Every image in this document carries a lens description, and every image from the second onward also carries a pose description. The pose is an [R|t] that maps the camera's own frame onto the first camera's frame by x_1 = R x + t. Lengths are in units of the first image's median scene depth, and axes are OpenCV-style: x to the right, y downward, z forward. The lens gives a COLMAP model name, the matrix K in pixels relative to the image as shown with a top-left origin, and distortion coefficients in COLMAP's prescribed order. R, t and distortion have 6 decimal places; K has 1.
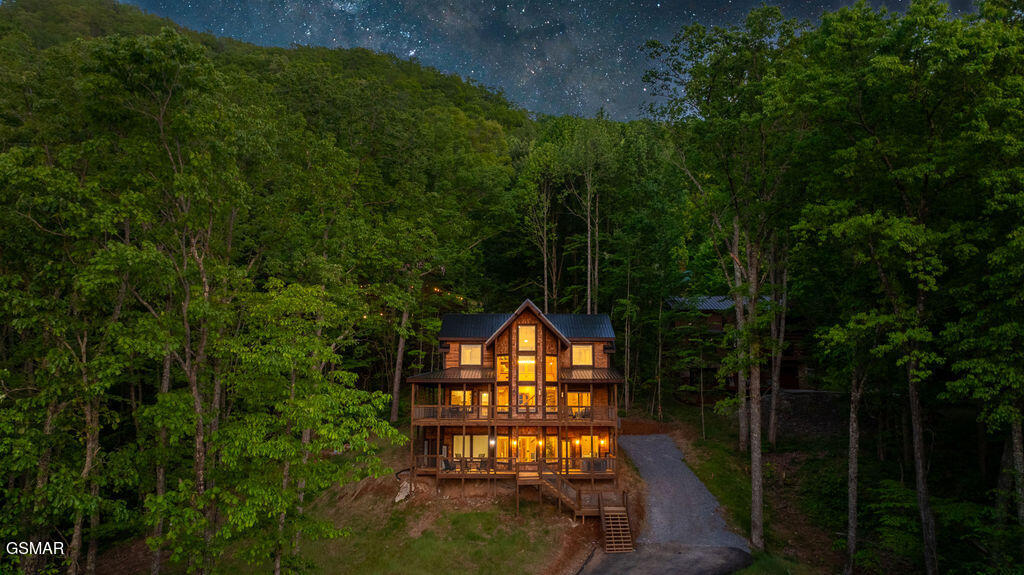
lens RADIAL K [[717.7, 0, 512.3], [0, 717.7, 288.7], [0, 0, 1]] dist [-0.001039, 0.003900]
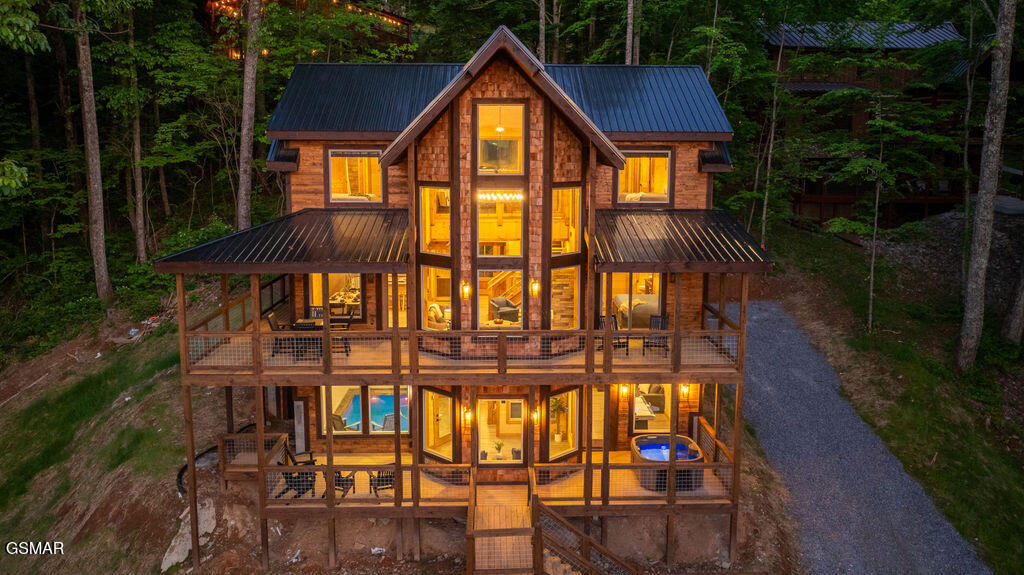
lens RADIAL K [[893.5, 0, 515.9], [0, 893.5, 286.4], [0, 0, 1]] dist [-0.022361, -0.009338]
pose [[0.999546, -0.004317, 0.029828, 0.014282], [-0.004700, 0.955256, 0.295743, 0.006939], [-0.029770, -0.295749, 0.954802, 0.544417]]
